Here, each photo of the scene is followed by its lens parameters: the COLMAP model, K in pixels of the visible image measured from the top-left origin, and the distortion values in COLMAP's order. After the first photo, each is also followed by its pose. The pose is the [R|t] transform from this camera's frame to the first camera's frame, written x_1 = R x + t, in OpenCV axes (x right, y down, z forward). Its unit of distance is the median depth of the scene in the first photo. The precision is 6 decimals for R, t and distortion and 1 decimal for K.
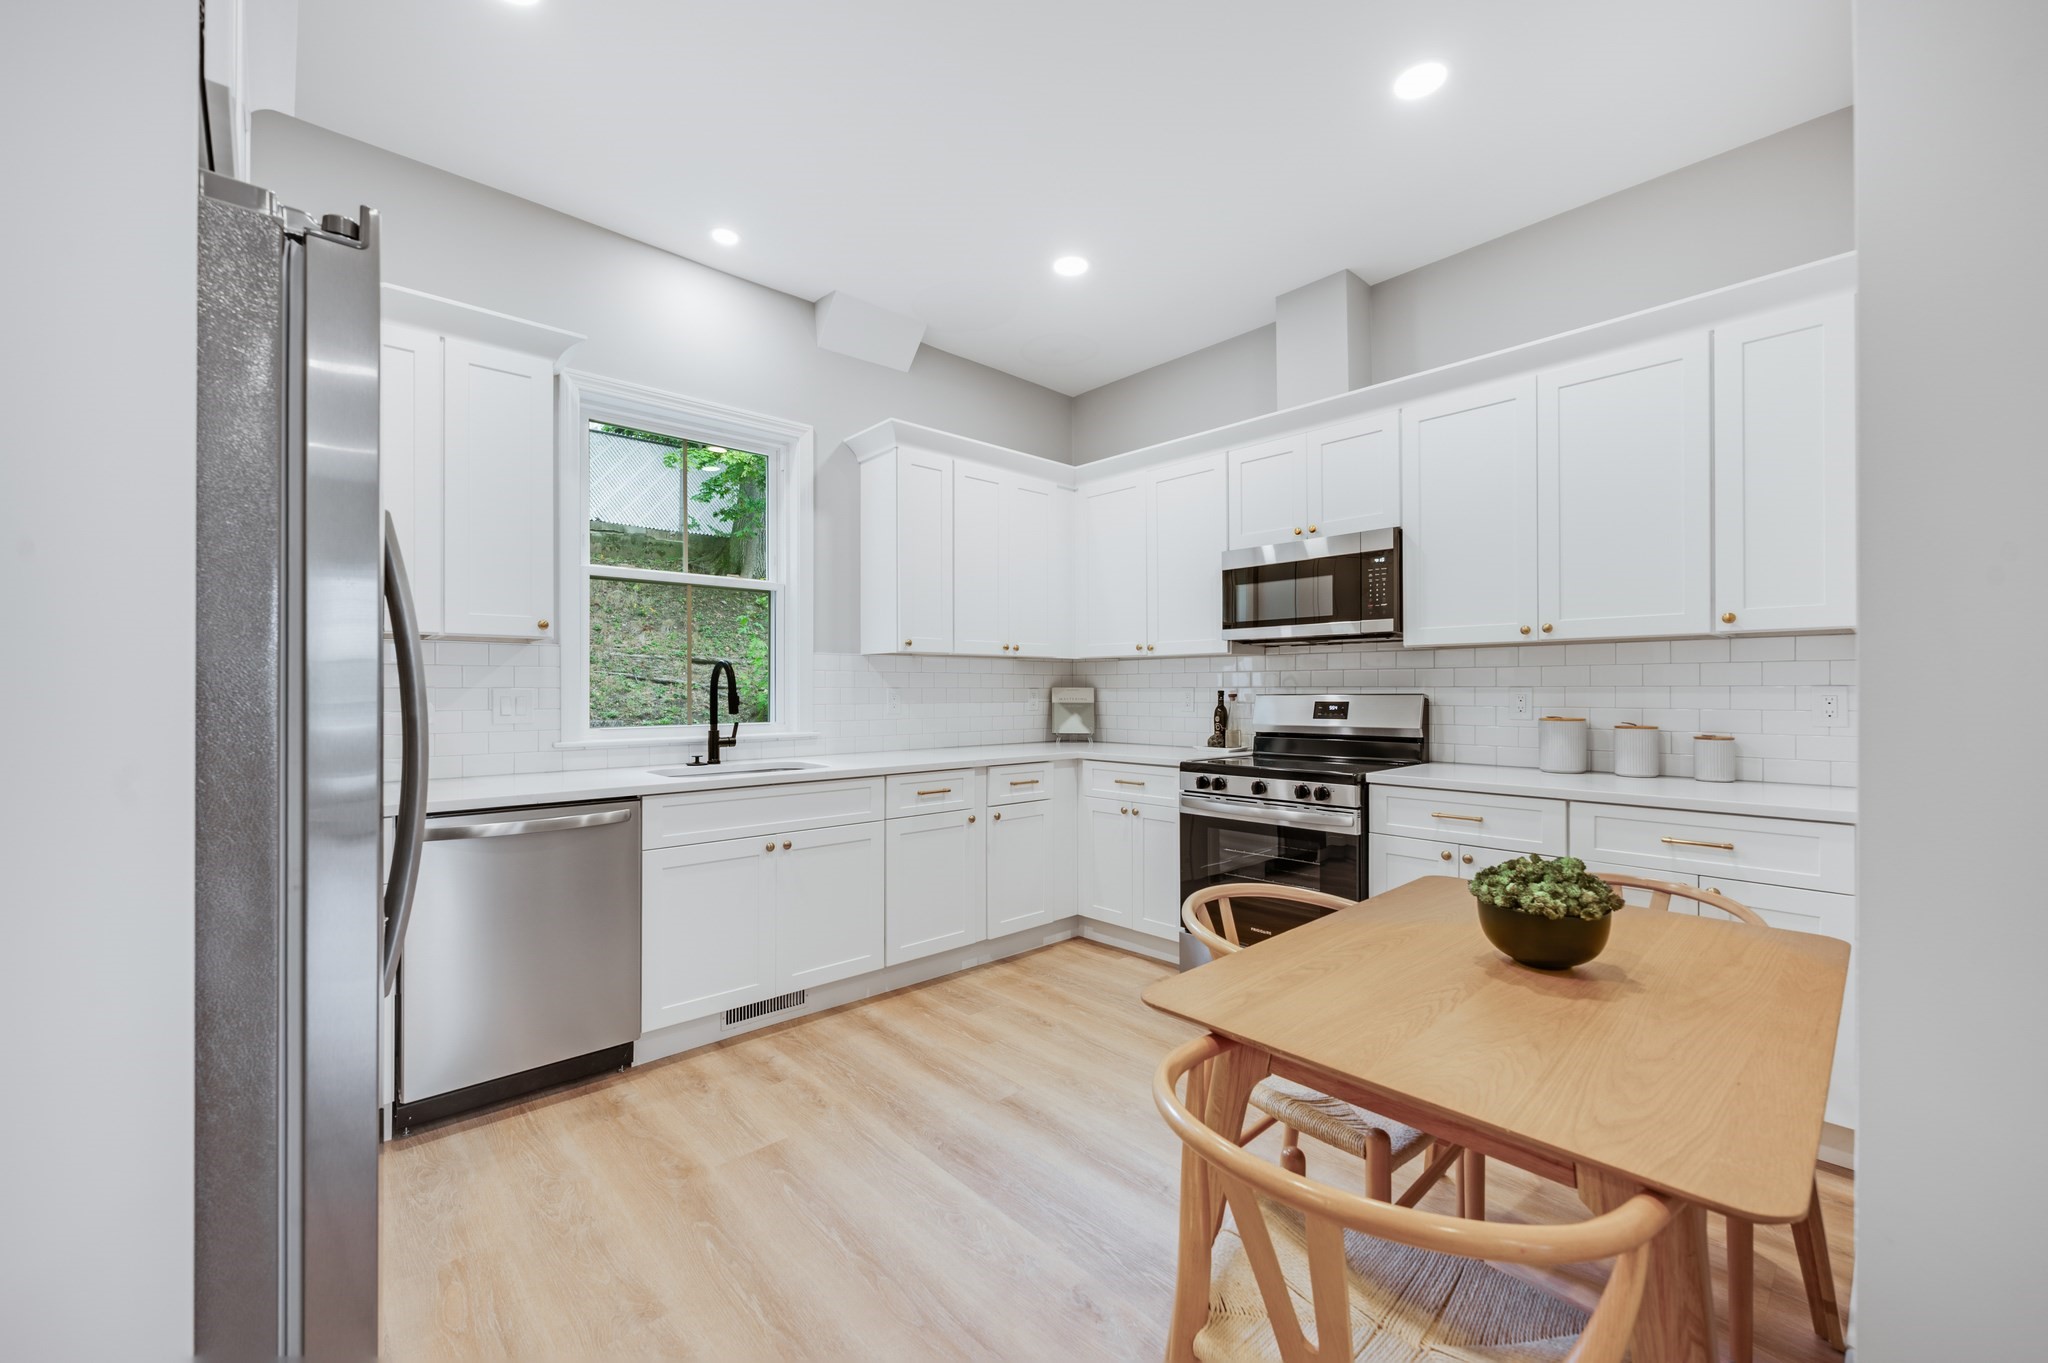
lens RADIAL K [[809.5, 0, 1020.0], [0, 809.5, 685.6], [0, 0, 1]] dist [-0.005584, 0.000298]
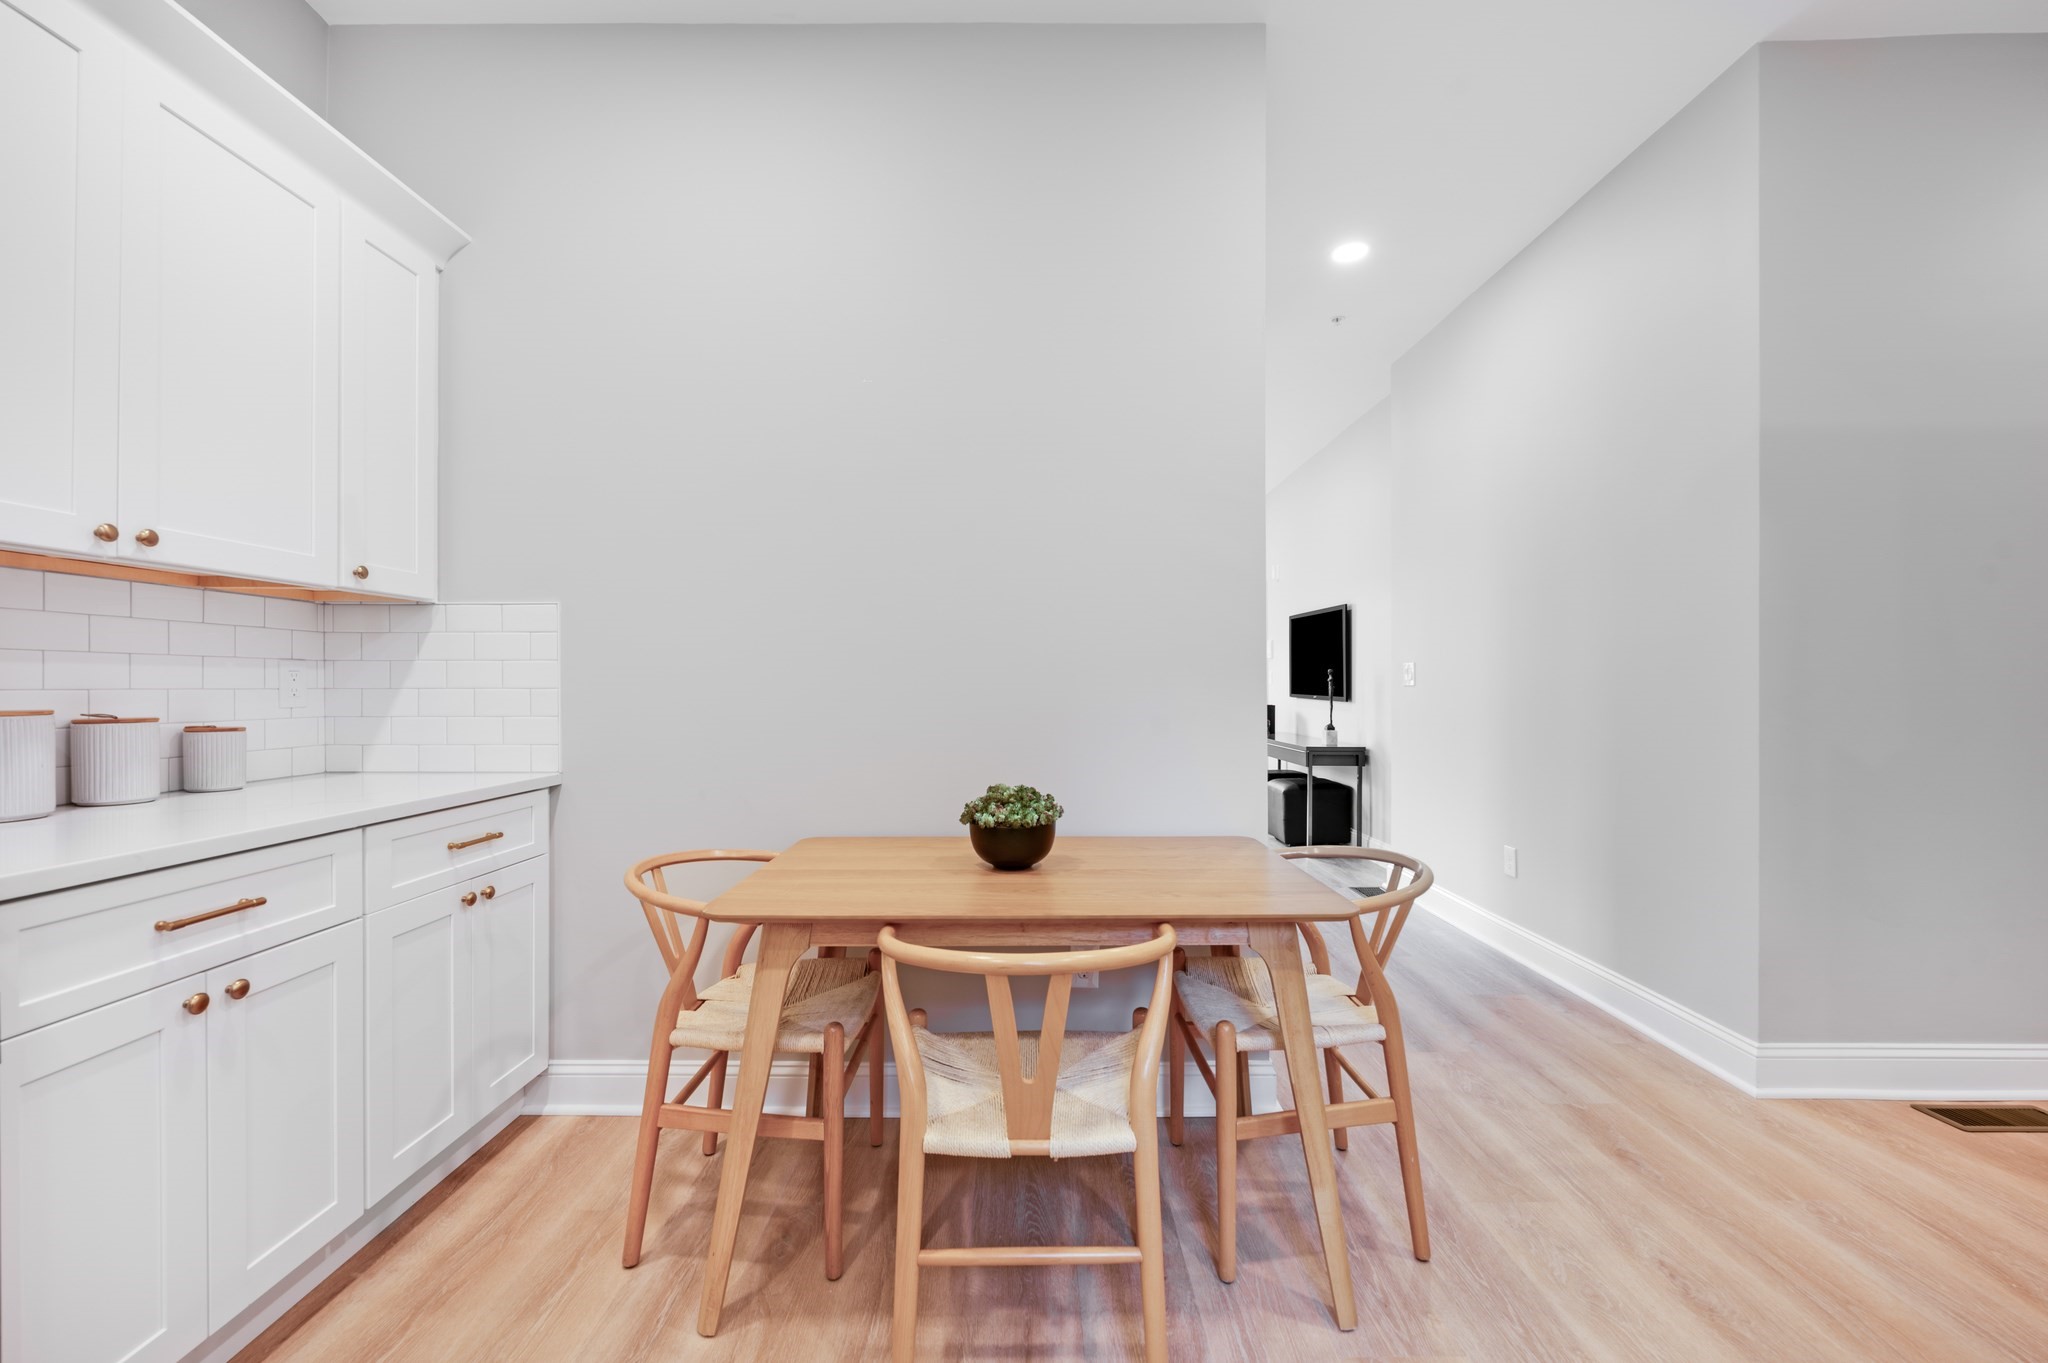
lens RADIAL K [[822.3, 0, 1028.0], [0, 822.3, 682.9], [0, 0, 1]] dist [-0.000510, 0.000329]
pose [[-0.734752, 0.005429, 0.678314, -0.124552], [-0.000650, 0.999962, -0.008707, 0.025484], [-0.678335, -0.006838, -0.734721, 0.886224]]
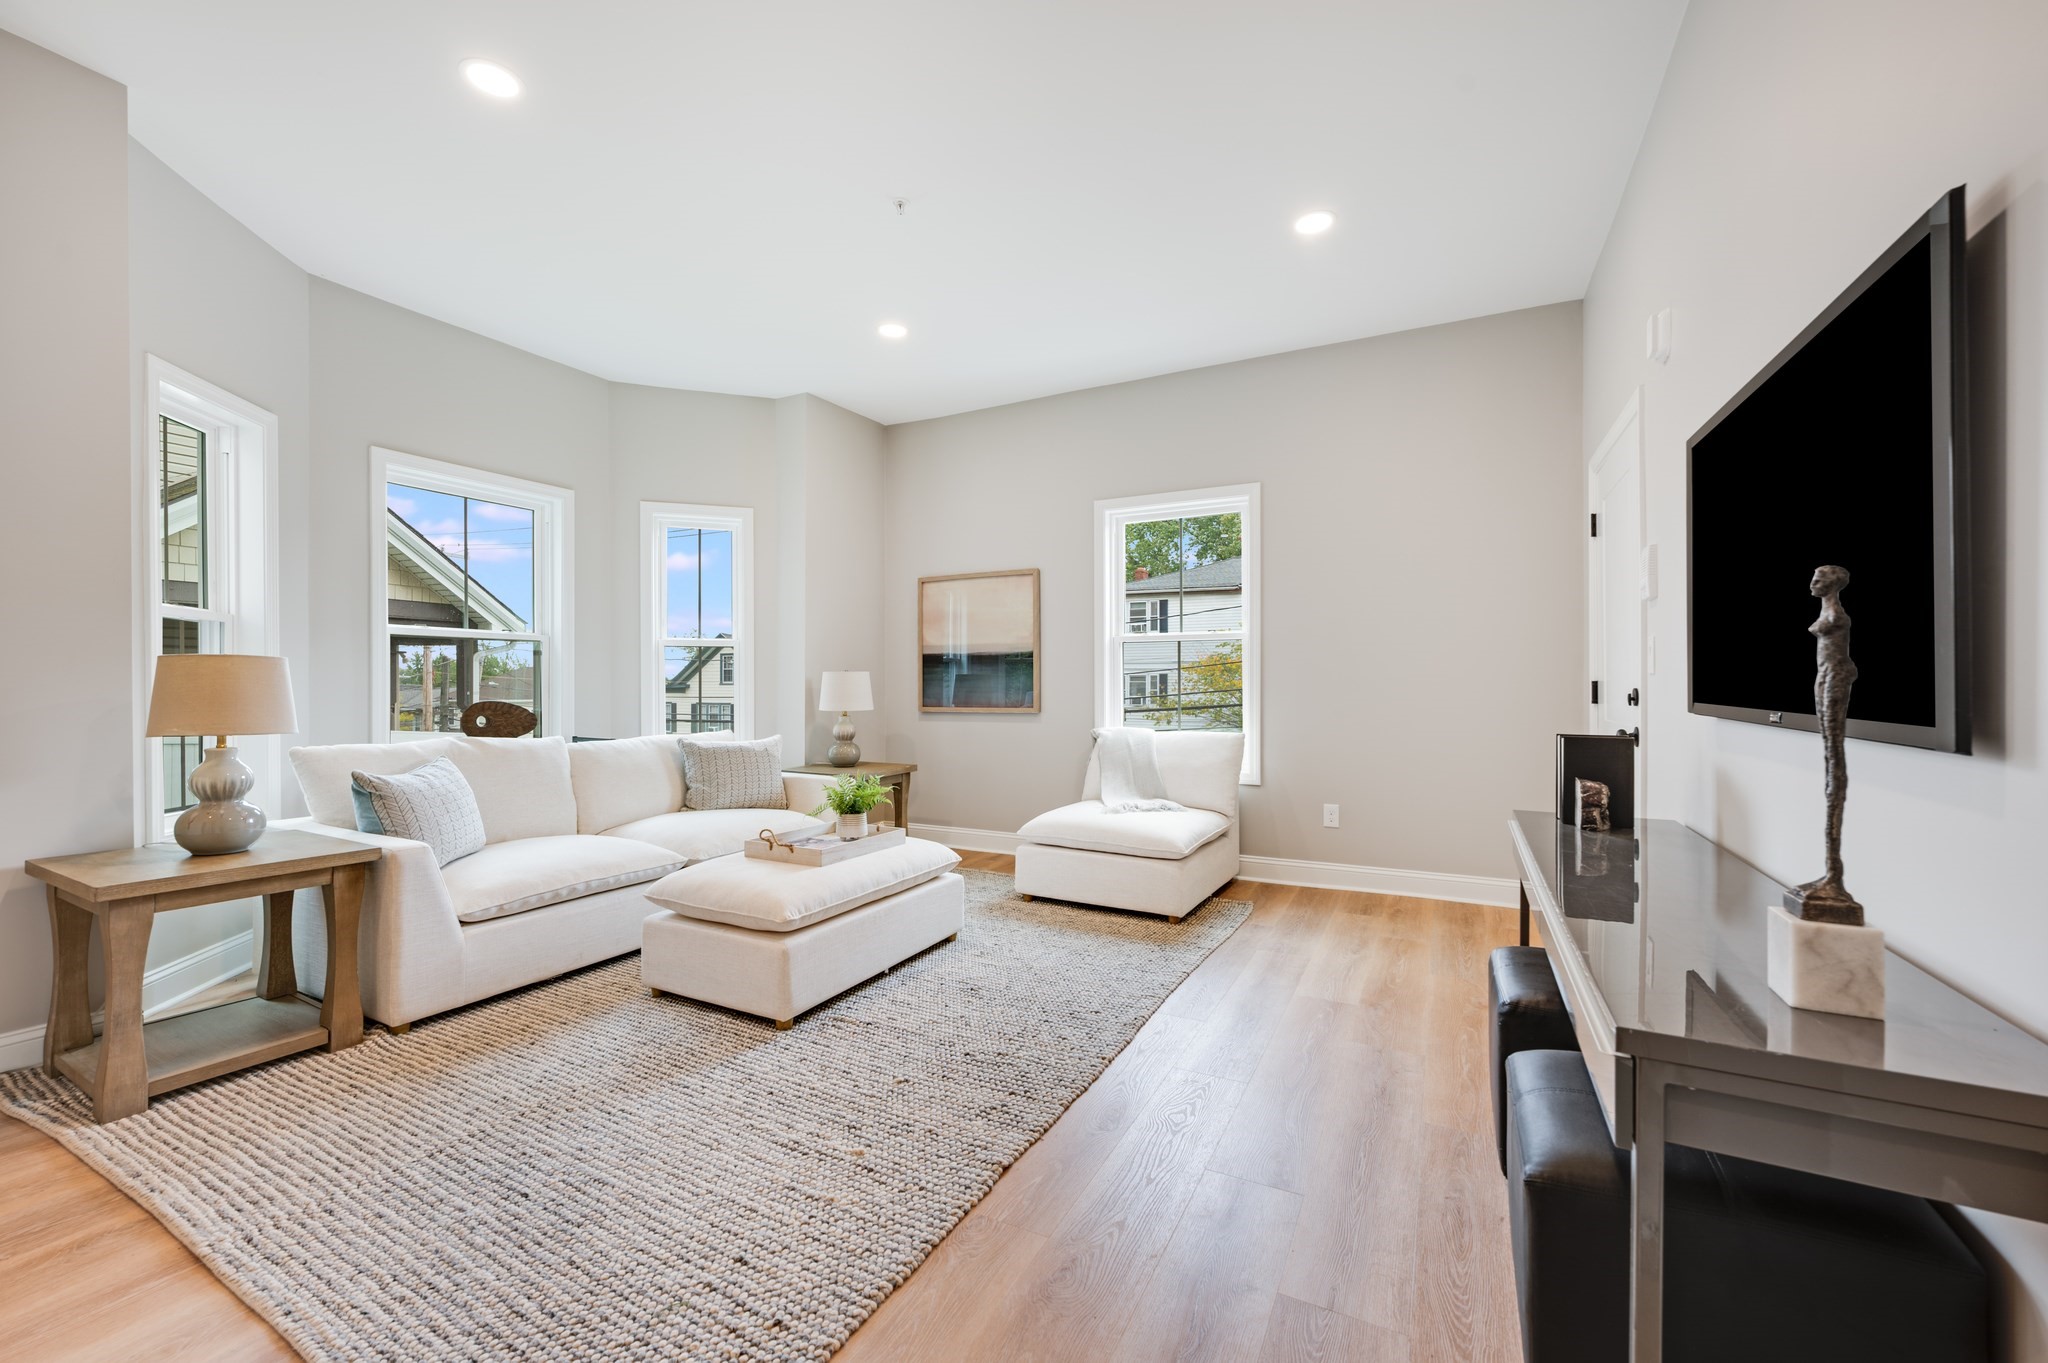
lens RADIAL K [[809.5, 0, 1020.0], [0, 809.5, 685.6], [0, 0, 1]] dist [-0.005584, 0.000298]
pose [[-0.327221, 0.005191, 0.944934, 0.431767], [-0.001618, 0.999980, -0.006054, 0.027574], [-0.944946, -0.003509, -0.327206, -0.519342]]
